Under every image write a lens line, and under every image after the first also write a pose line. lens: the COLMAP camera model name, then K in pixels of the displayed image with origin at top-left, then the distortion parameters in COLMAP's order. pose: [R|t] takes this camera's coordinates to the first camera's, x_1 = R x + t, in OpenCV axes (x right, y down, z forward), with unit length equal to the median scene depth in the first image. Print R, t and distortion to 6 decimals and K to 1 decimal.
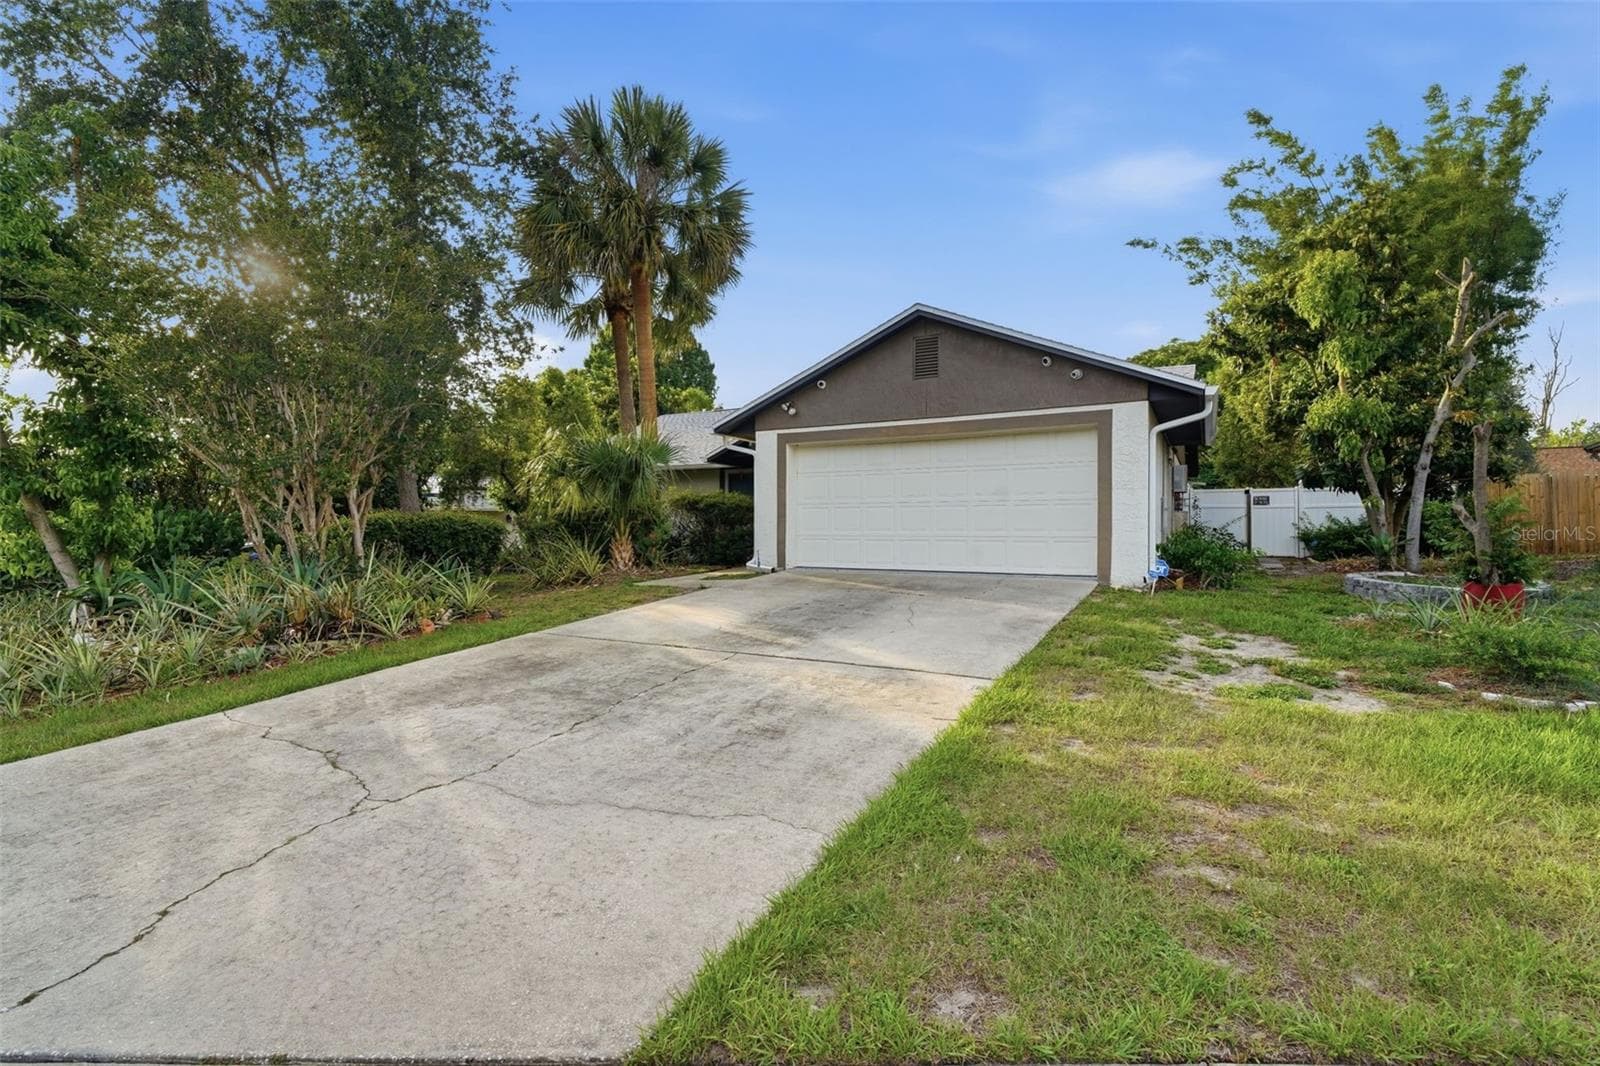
lens RADIAL K [[740.0, 0, 800.0], [0, 740.0, 533.0], [0, 0, 1]] dist [-0.010153, 0.000104]
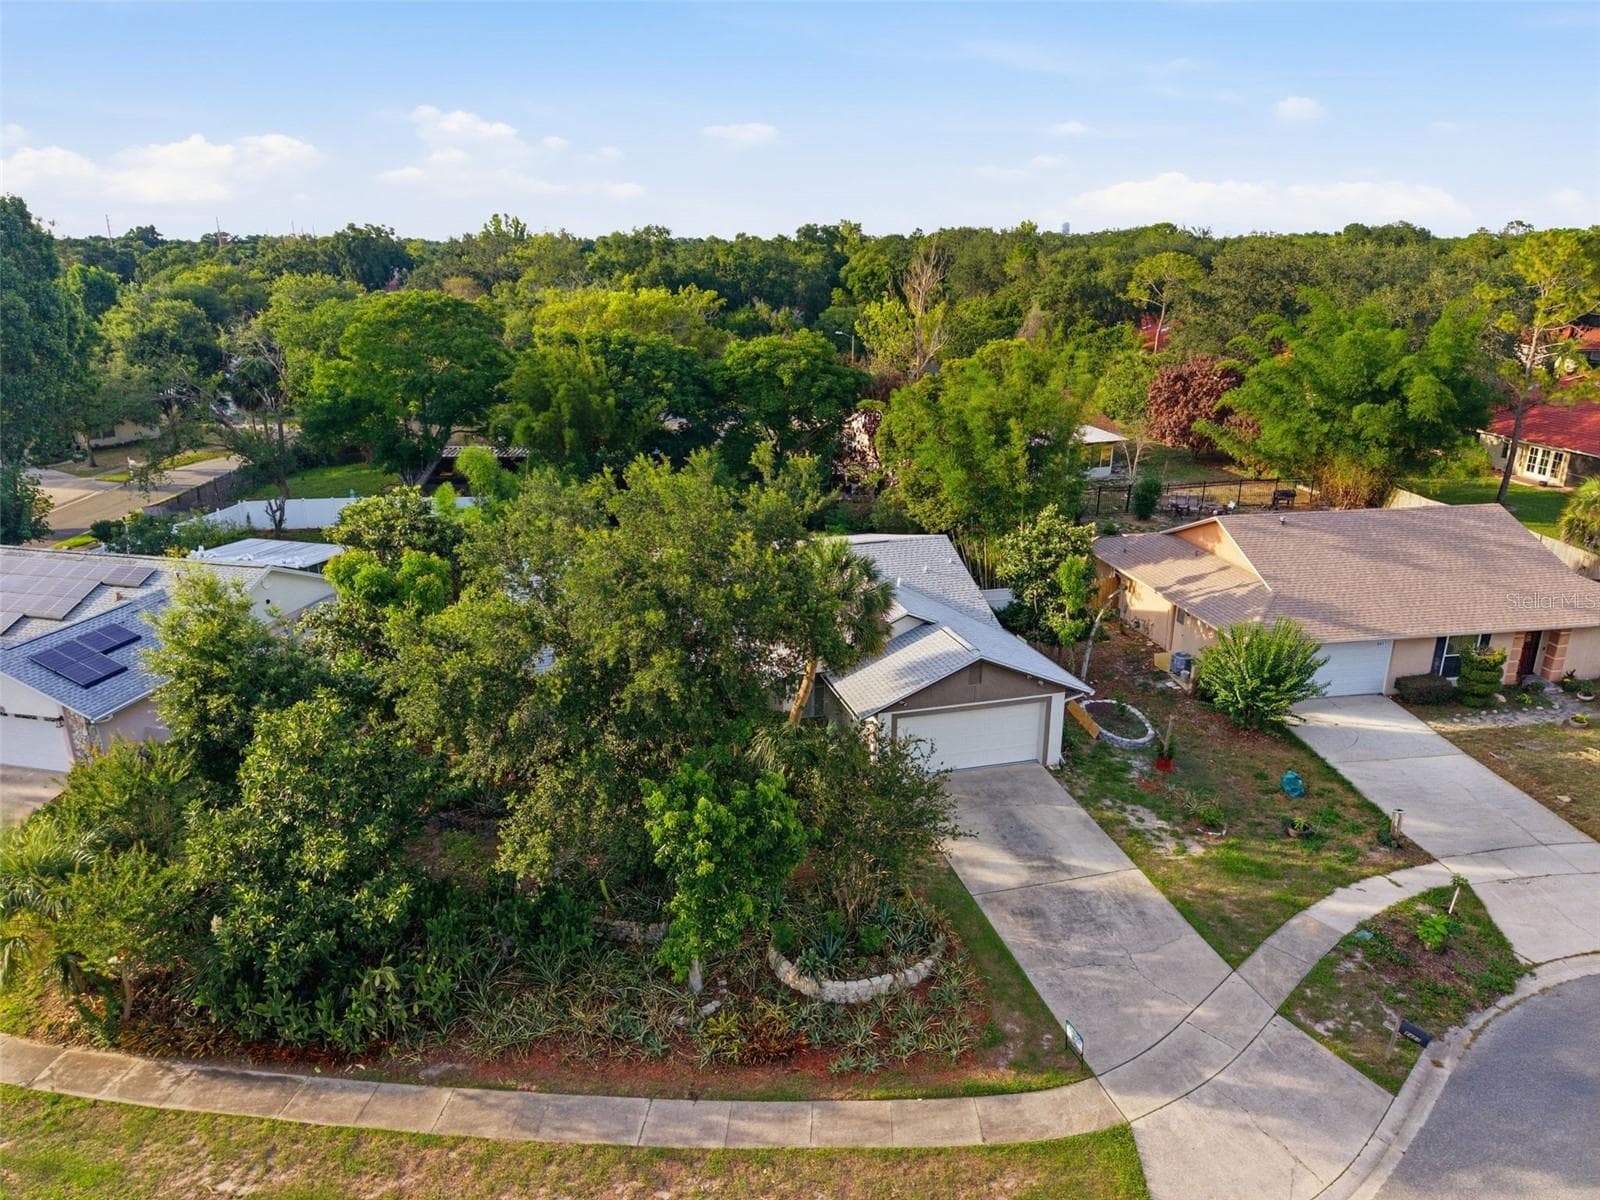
lens RADIAL K [[1073.4, 0, 800.0], [0, 1073.4, 600.0], [0, 0, 1]] dist [0.020102, -0.020351]
pose [[0.706178, -0.226638, 0.670782, -2.089680], [-0.004526, 0.945922, 0.324364, -1.388138], [-0.708020, -0.232095, 0.666963, -0.536804]]
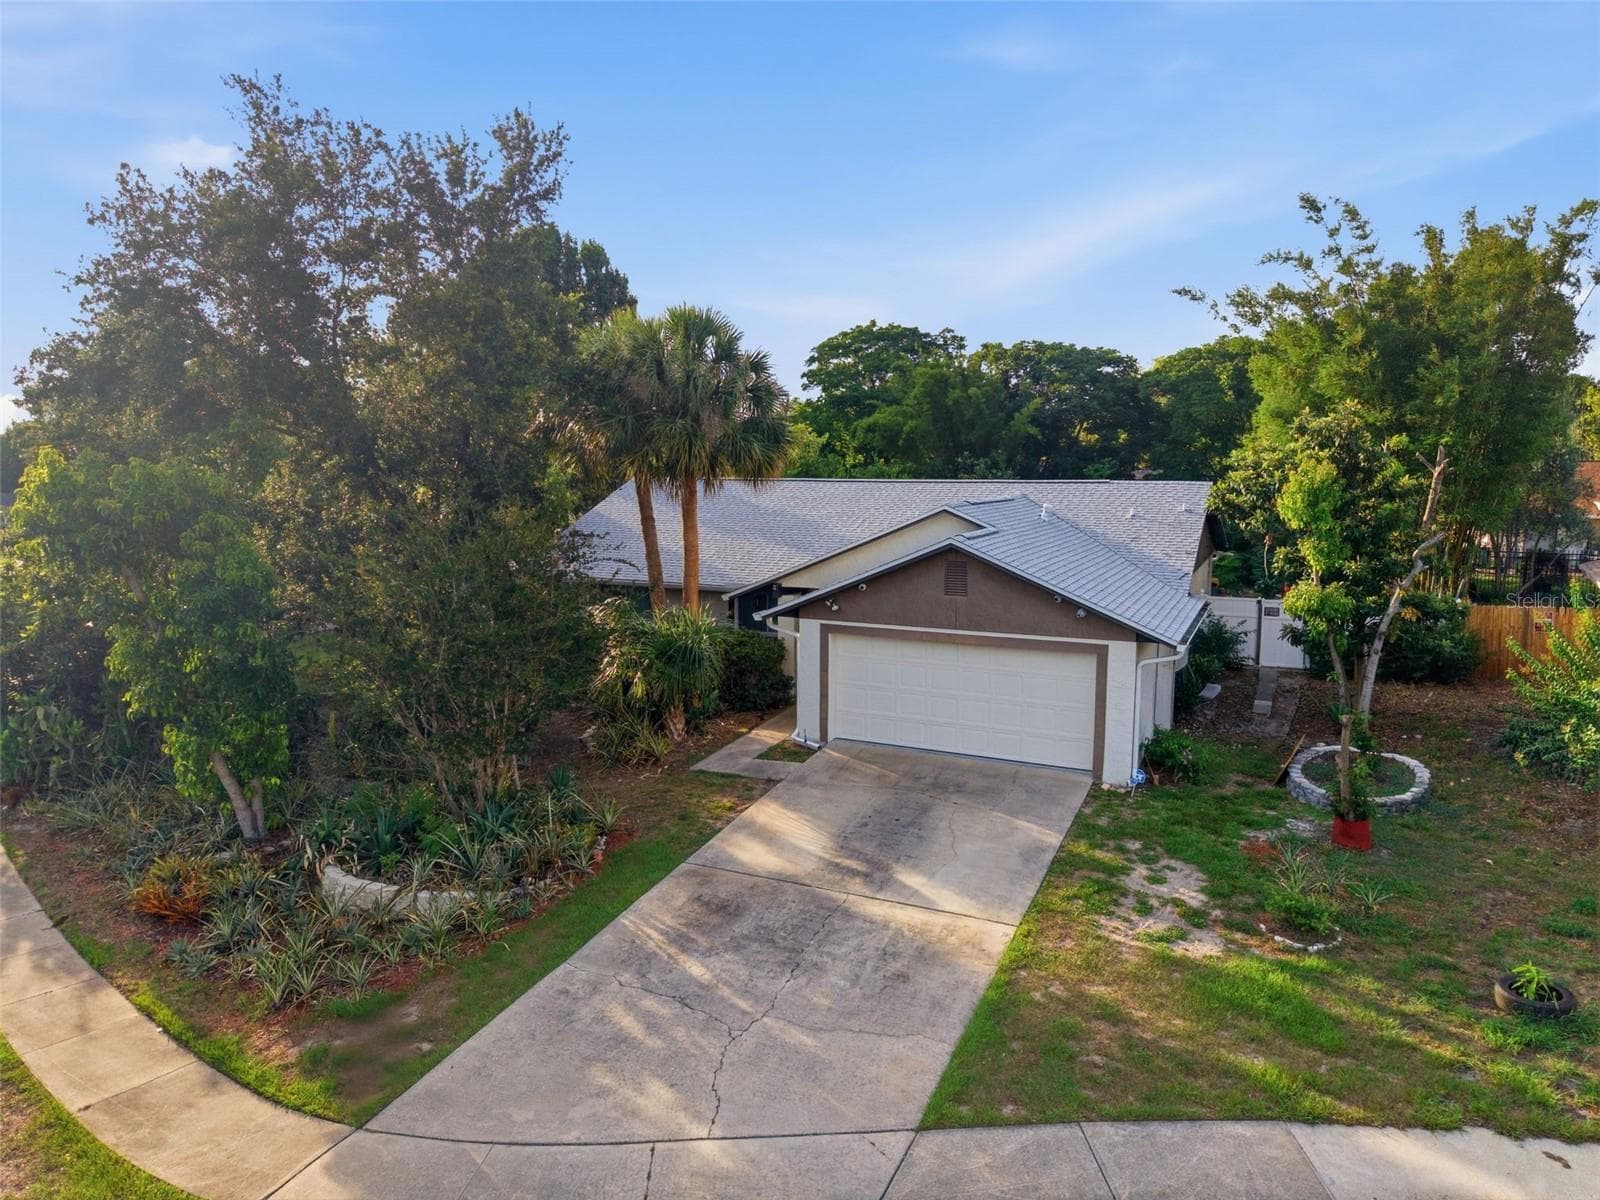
lens RADIAL K [[1073.4, 0, 800.0], [0, 1073.4, 600.0], [0, 0, 1]] dist [0.020102, -0.020351]
pose [[0.997127, -0.012364, 0.074730, -0.207307], [0.001587, 0.989782, 0.142577, -0.455125], [-0.075729, -0.142049, 0.986959, -0.664738]]
